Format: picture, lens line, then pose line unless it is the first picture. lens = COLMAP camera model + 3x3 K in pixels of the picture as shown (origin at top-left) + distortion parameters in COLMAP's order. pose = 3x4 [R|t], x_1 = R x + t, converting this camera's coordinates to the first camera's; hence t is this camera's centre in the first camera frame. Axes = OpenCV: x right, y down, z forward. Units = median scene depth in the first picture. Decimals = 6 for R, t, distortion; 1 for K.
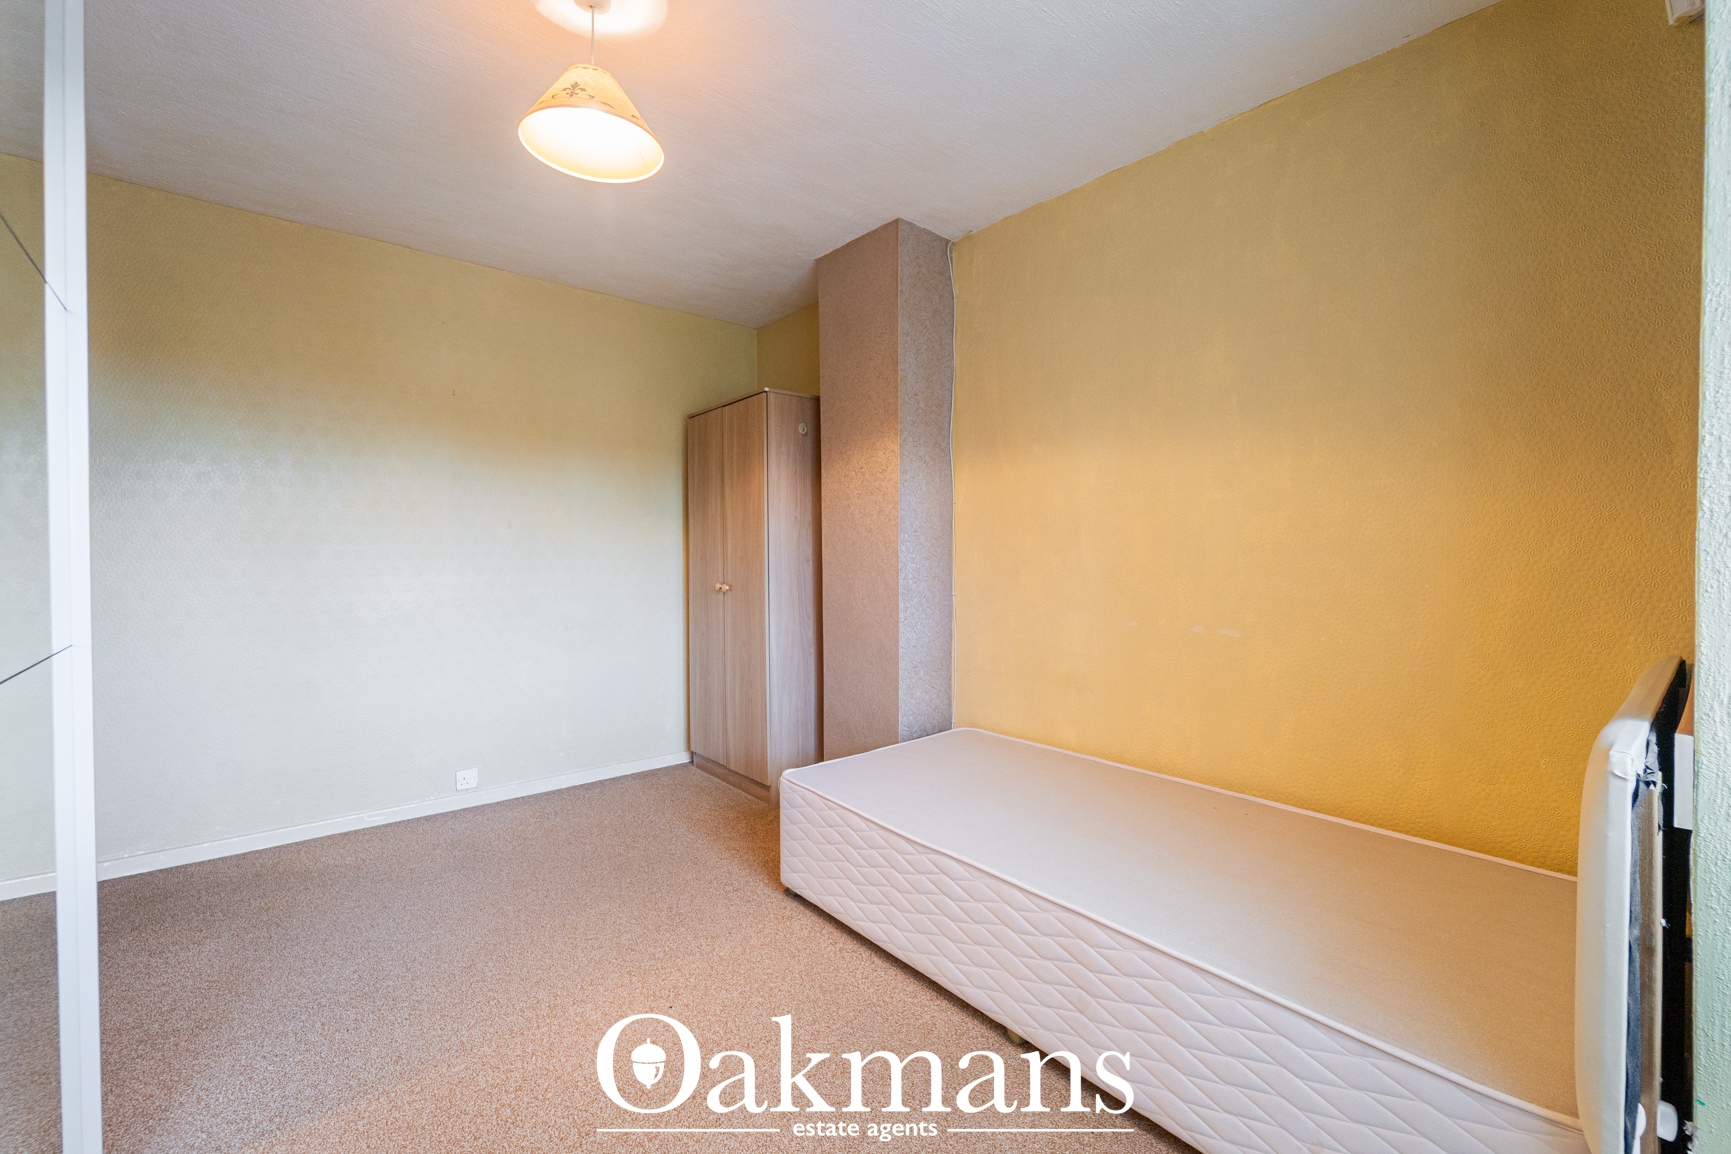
lens RADIAL K [[711.7, 0, 855.2], [0, 711.7, 568.5], [0, 0, 1]] dist [0.002189, -0.002788]
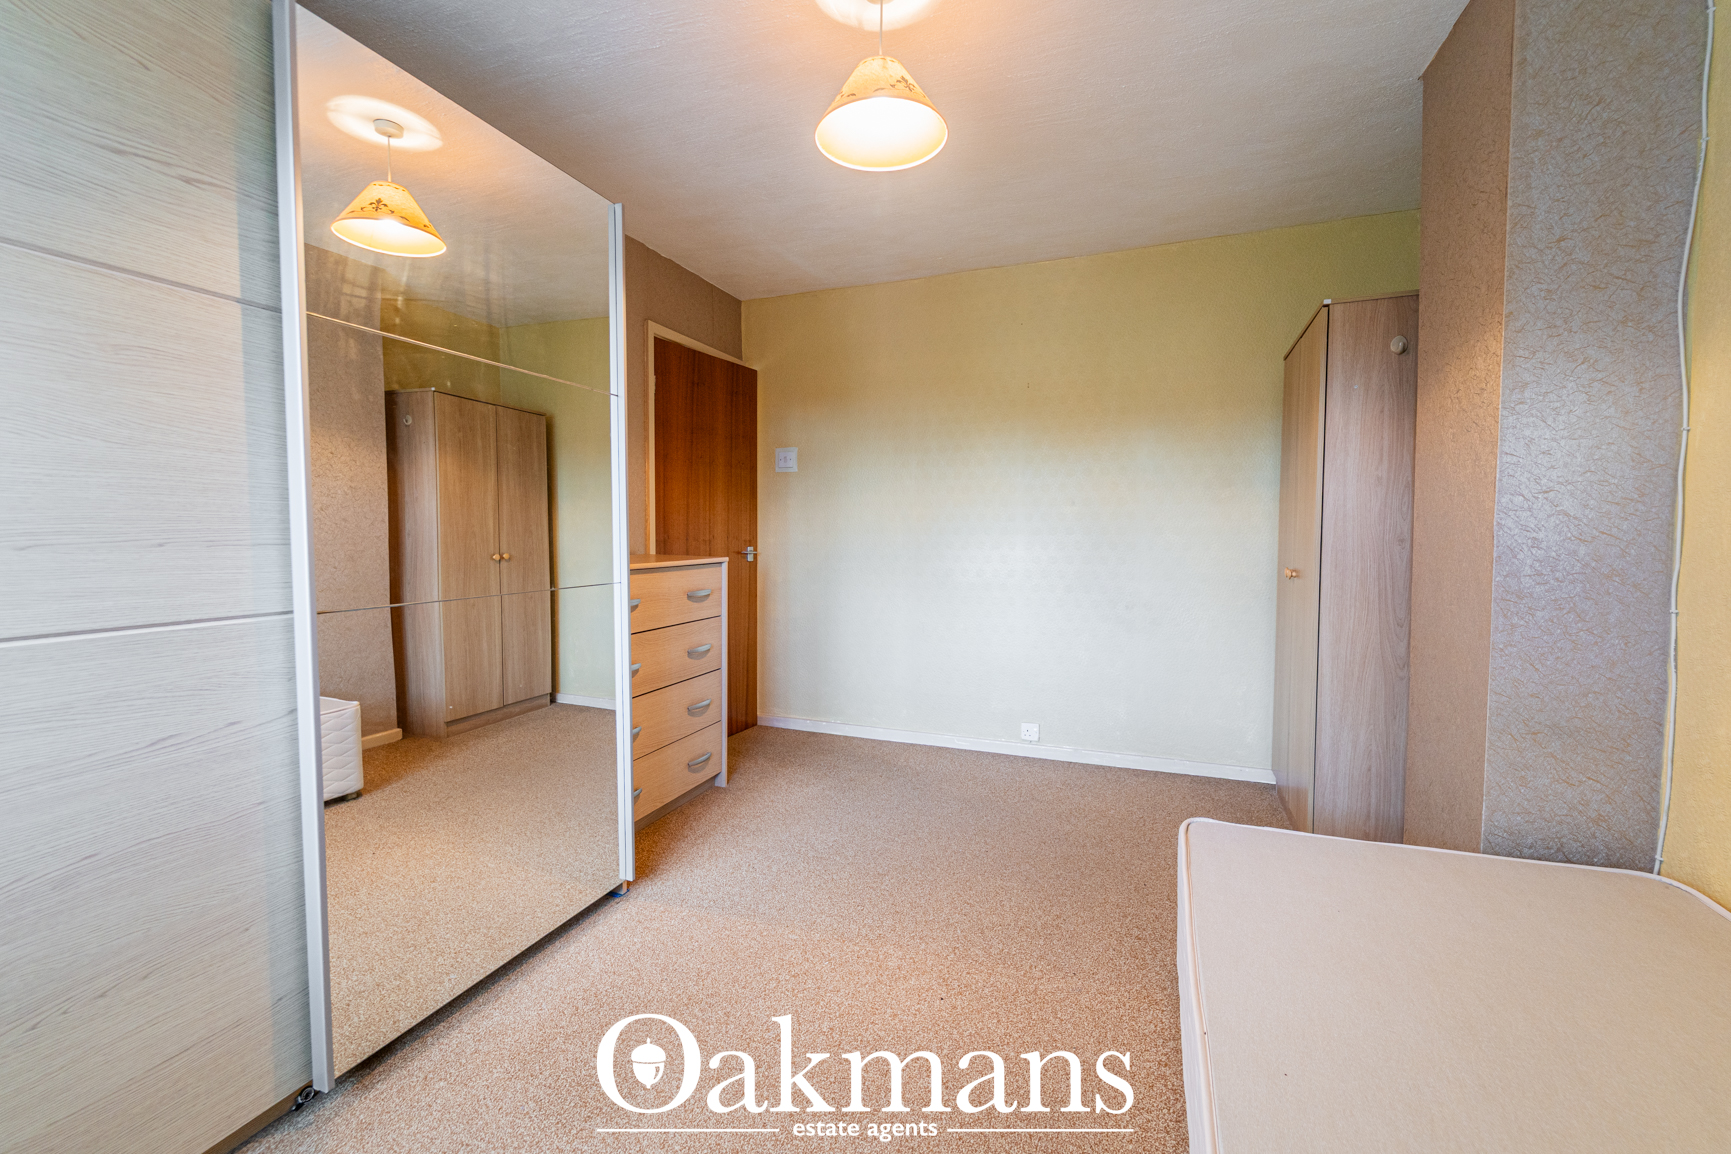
lens RADIAL K [[693.8, 0, 873.7], [0, 693.8, 566.5], [0, 0, 1]] dist [-0.001423, -0.000537]
pose [[0.491867, 0.046603, -0.869422, 0.278971], [-0.016655, 0.998887, 0.044120, -0.007887], [0.870511, -0.007221, 0.492096, 0.259795]]
